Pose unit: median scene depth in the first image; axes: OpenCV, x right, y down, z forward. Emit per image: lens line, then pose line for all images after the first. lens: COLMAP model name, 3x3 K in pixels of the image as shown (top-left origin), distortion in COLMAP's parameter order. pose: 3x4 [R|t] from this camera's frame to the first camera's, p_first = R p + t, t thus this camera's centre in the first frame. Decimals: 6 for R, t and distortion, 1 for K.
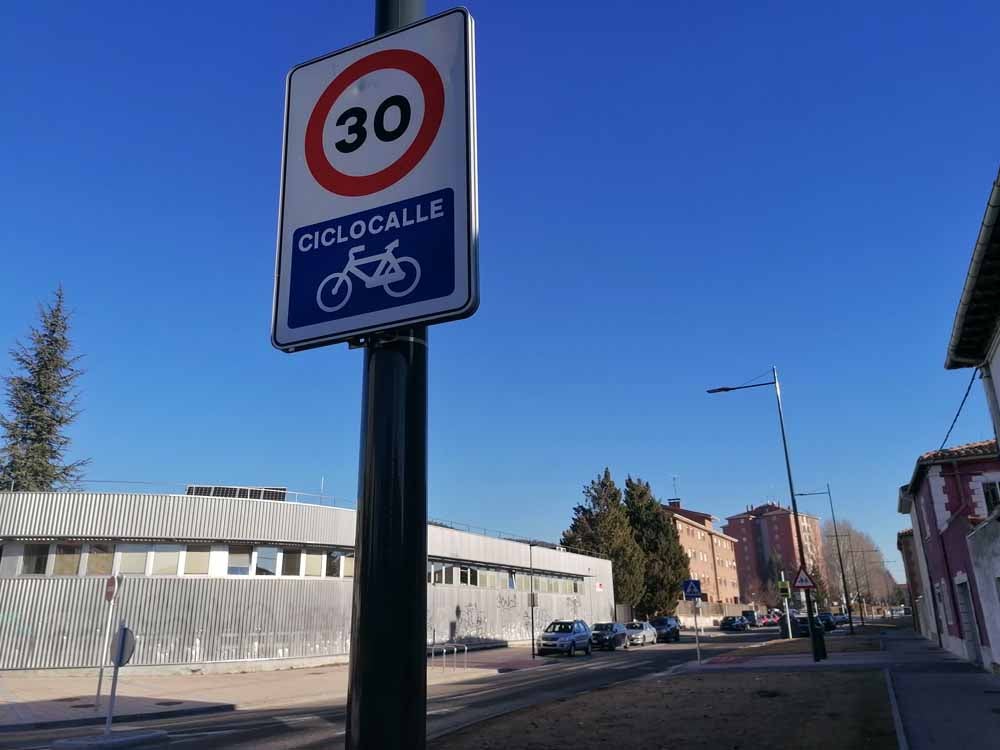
lens RADIAL K [[764.2, 0, 500.0], [0, 764.2, 375.0], [0, 0, 1]] dist [0.035895, -0.006452]
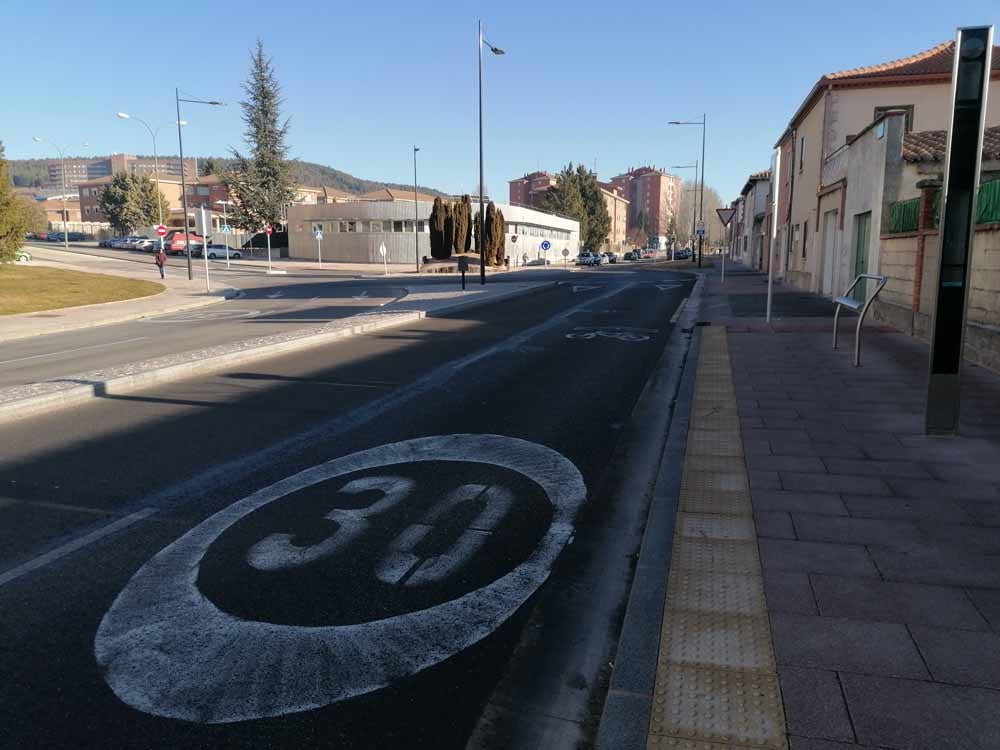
lens RADIAL K [[764.2, 0, 500.0], [0, 764.2, 375.0], [0, 0, 1]] dist [0.035895, -0.006452]
pose [[0.984800, -0.011689, 0.173297, -0.272573], [-0.066791, 0.895532, 0.439956, -0.164223], [-0.160336, -0.444843, 0.881139, -0.544134]]
